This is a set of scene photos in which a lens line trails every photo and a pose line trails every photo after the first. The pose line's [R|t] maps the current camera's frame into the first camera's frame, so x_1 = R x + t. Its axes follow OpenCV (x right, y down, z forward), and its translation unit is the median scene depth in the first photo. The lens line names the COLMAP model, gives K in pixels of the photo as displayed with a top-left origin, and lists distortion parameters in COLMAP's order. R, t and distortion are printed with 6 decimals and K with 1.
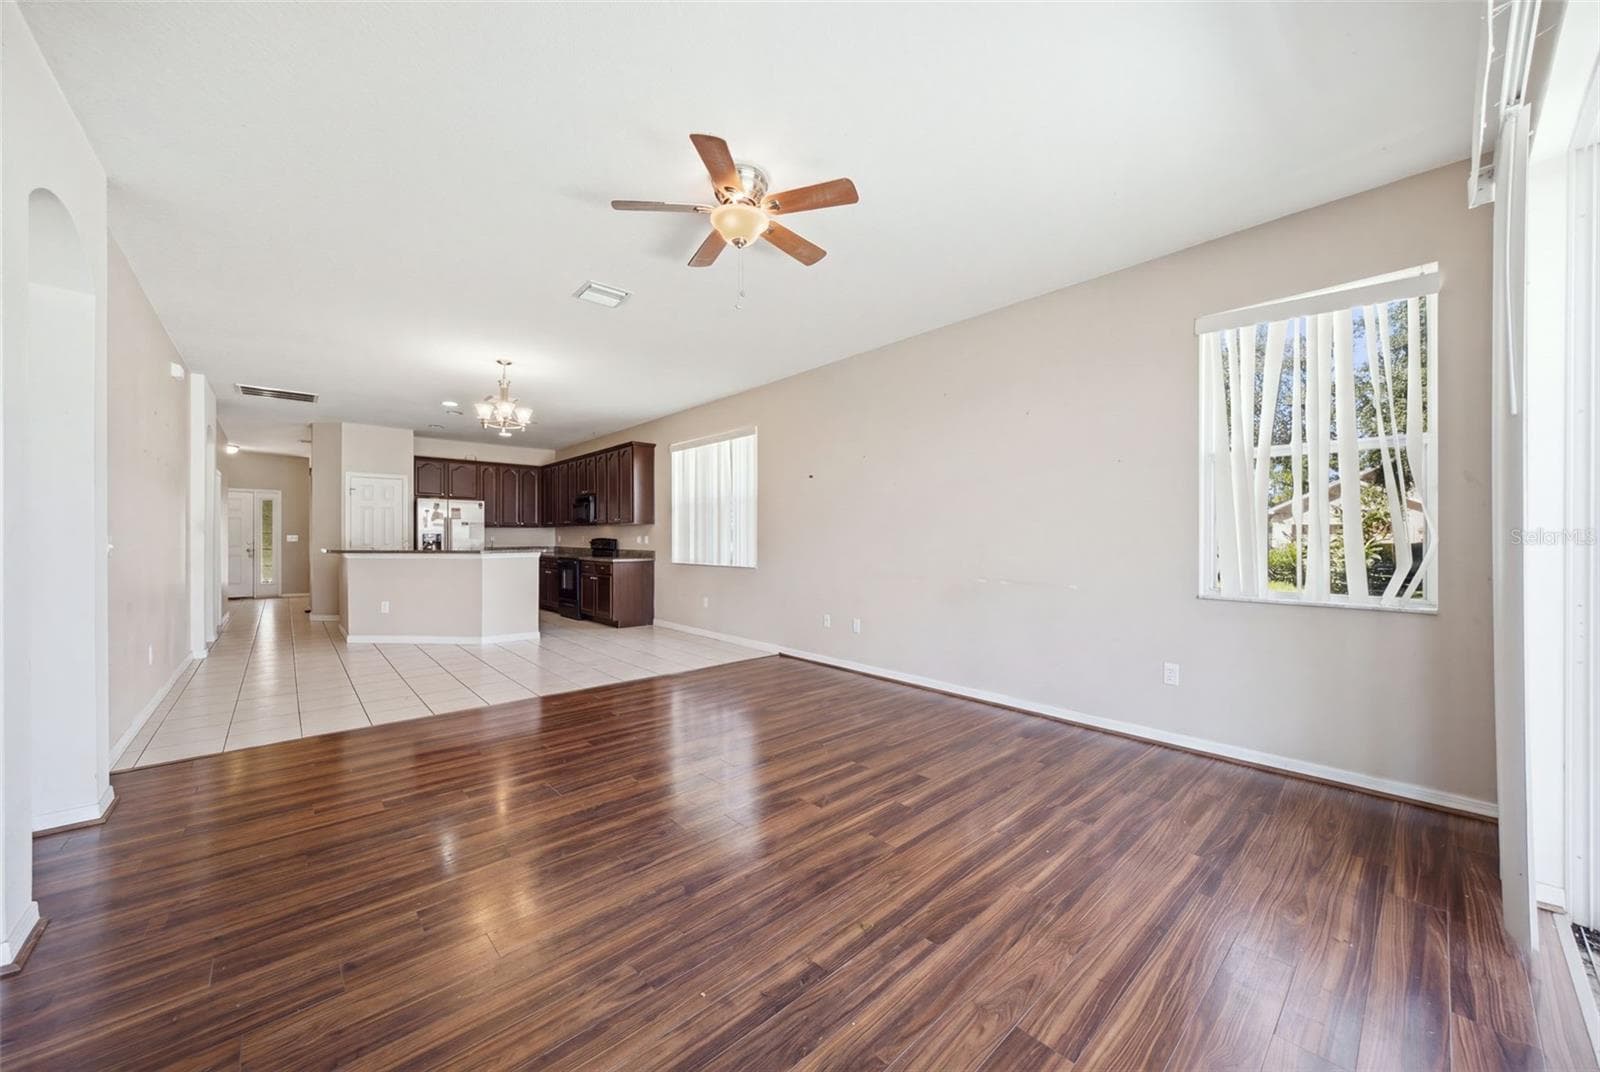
lens RADIAL K [[578.4, 0, 804.1], [0, 578.4, 539.7], [0, 0, 1]] dist [0.000211, 0.000023]
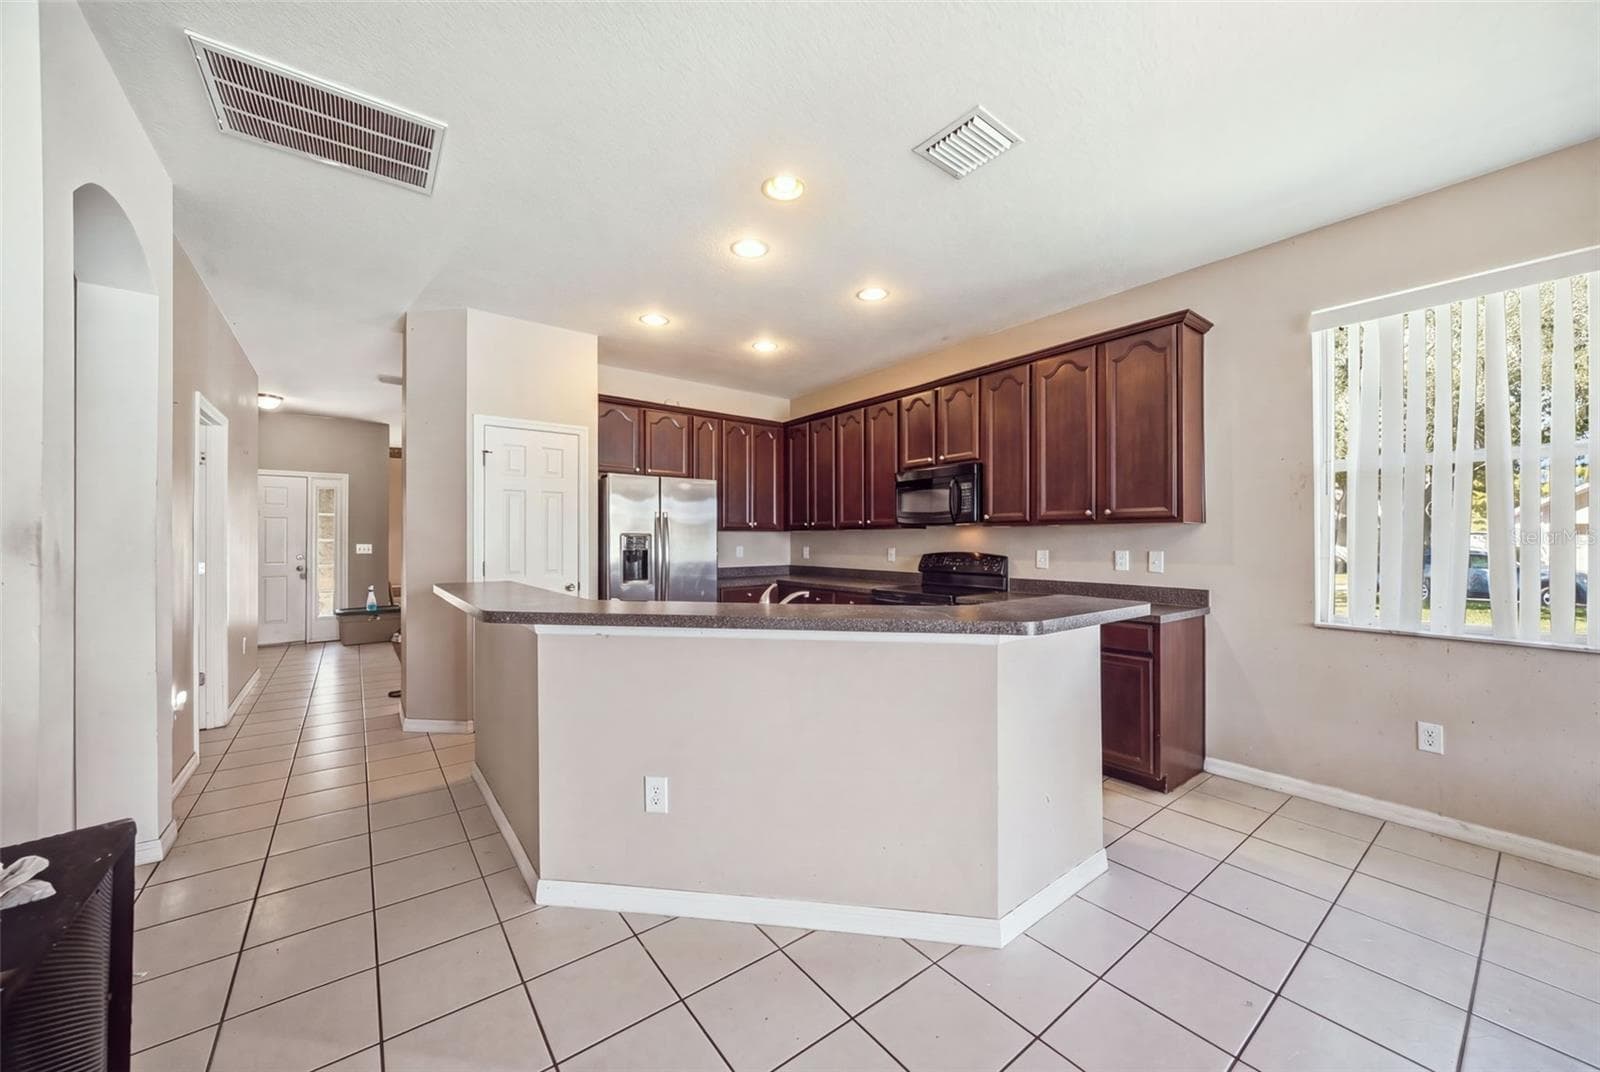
lens RADIAL K [[585.7, 0, 797.3], [0, 585.7, 535.6], [0, 0, 1]] dist [0.000292, 0.000090]
pose [[0.996578, -0.002834, -0.082610, -0.468035], [0.001981, 0.999944, -0.010413, -0.012993], [0.082635, 0.010214, 0.996528, 0.520778]]
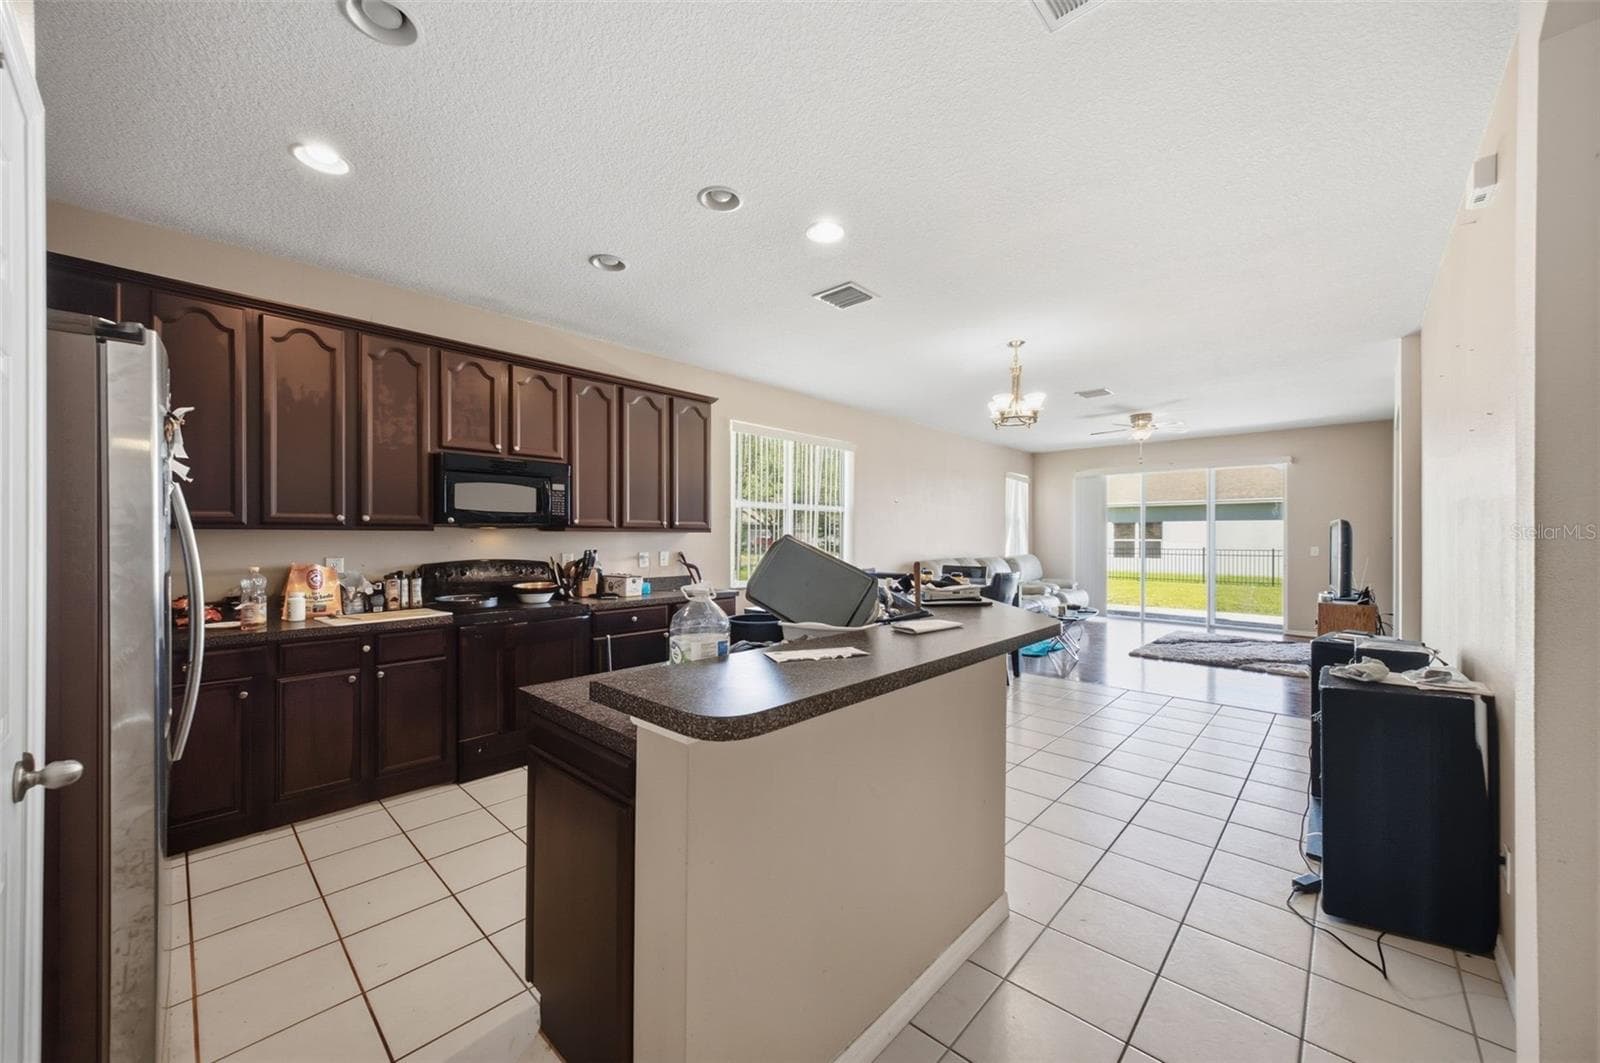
lens RADIAL K [[552.9, 0, 774.8], [0, 552.9, 542.6], [0, 0, 1]] dist [-0.000047, -0.000025]
pose [[-0.079643, 0.002775, 0.996820, -0.800830], [0.014354, 0.999896, -0.001637, -0.012912], [-0.996720, 0.014178, -0.079674, 0.870471]]
